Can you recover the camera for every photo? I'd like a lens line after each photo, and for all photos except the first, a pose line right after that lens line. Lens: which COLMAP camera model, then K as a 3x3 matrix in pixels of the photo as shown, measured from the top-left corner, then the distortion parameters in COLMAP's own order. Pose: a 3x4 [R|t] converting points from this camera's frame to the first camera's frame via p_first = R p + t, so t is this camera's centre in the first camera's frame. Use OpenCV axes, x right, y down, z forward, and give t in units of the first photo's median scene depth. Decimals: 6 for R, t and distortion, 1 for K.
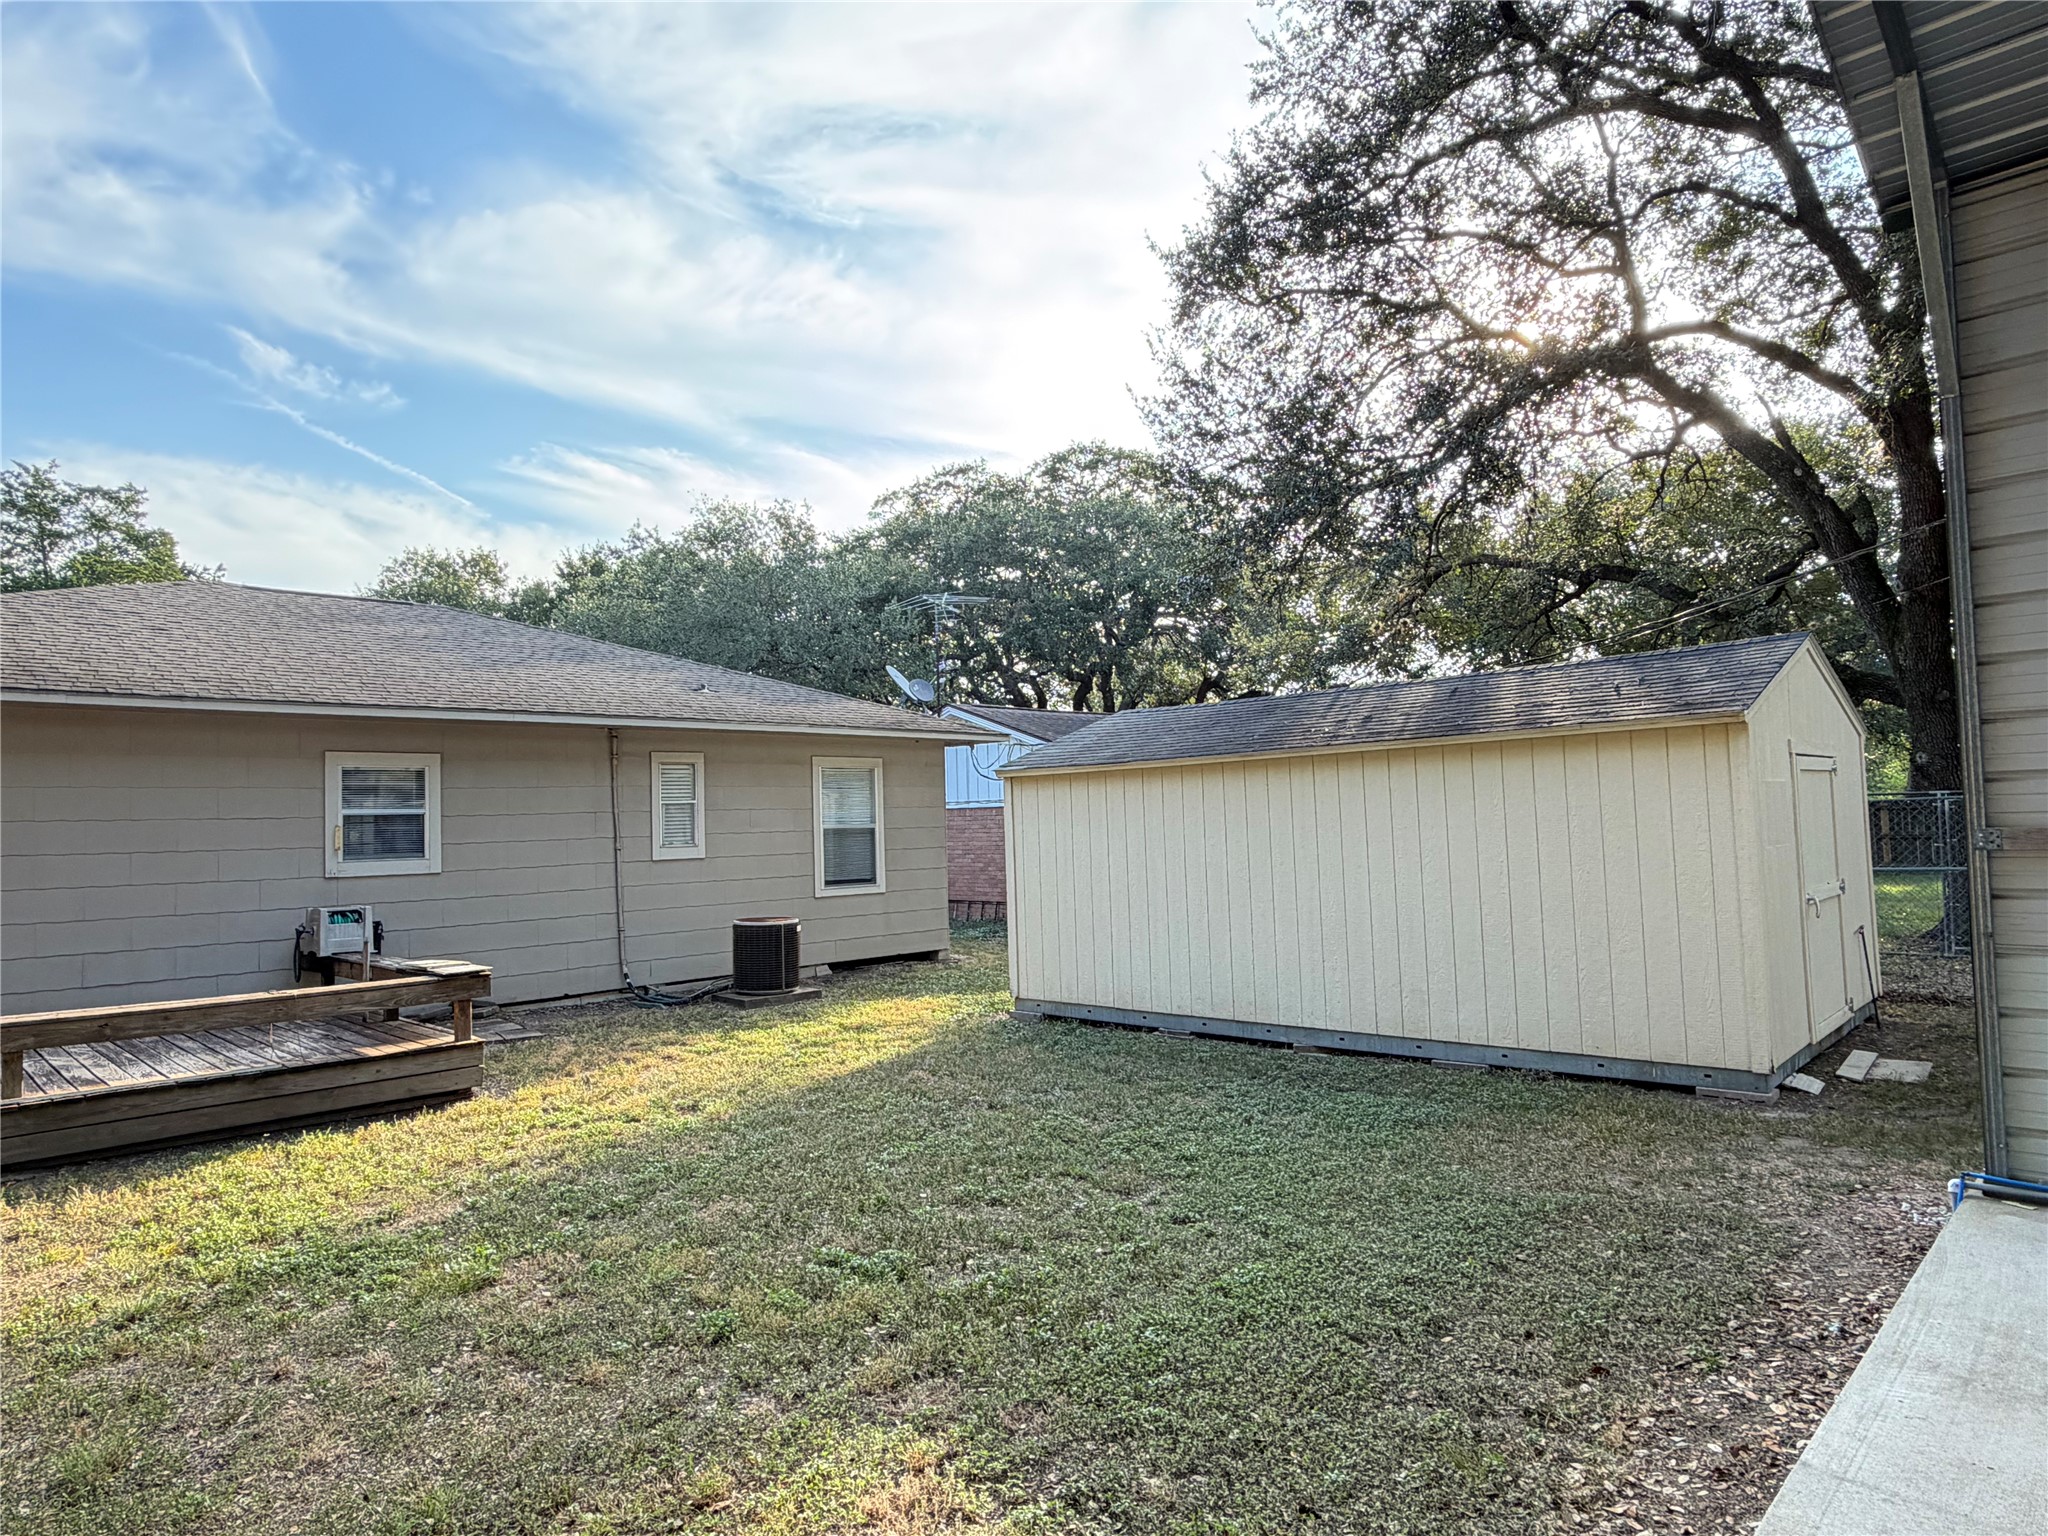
lens RADIAL K [[1217.9, 0, 1014.1], [0, 1217.9, 767.3], [0, 0, 1]] dist [-0.000517, 0.001351]
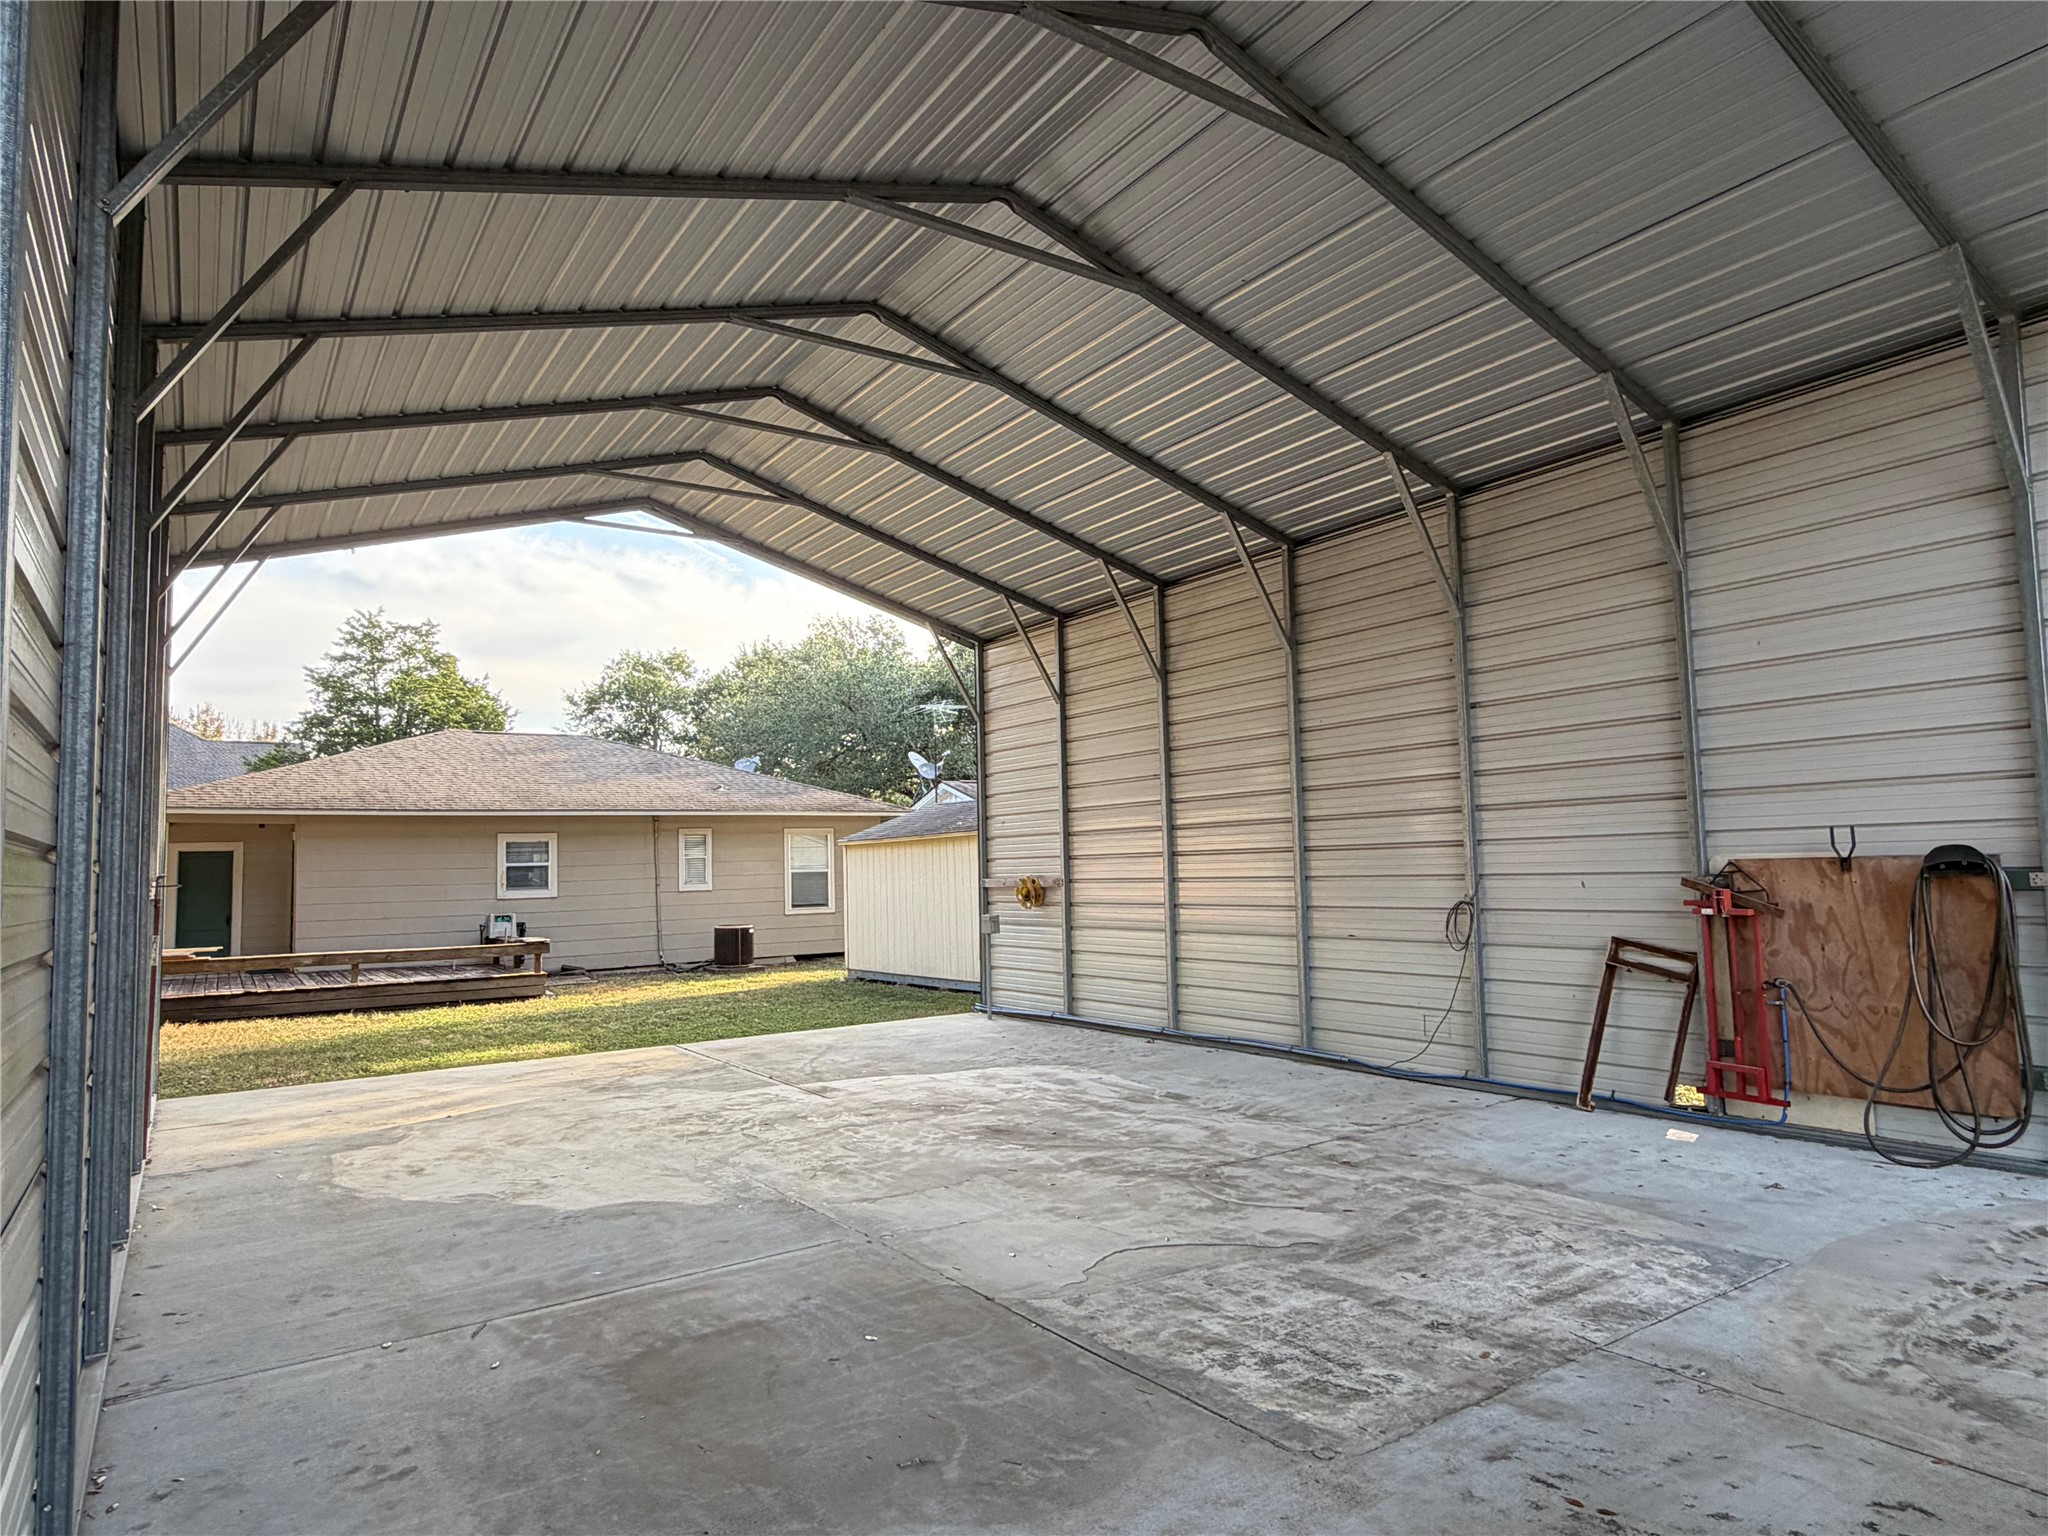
lens RADIAL K [[1217.9, 0, 1032.5], [0, 1217.9, 771.5], [0, 0, 1]] dist [-0.000517, 0.001351]
pose [[0.984051, -0.010226, -0.177595, 0.456589], [0.005977, 0.999683, -0.024445, -0.044318], [0.177789, 0.022993, 0.983800, -0.560053]]
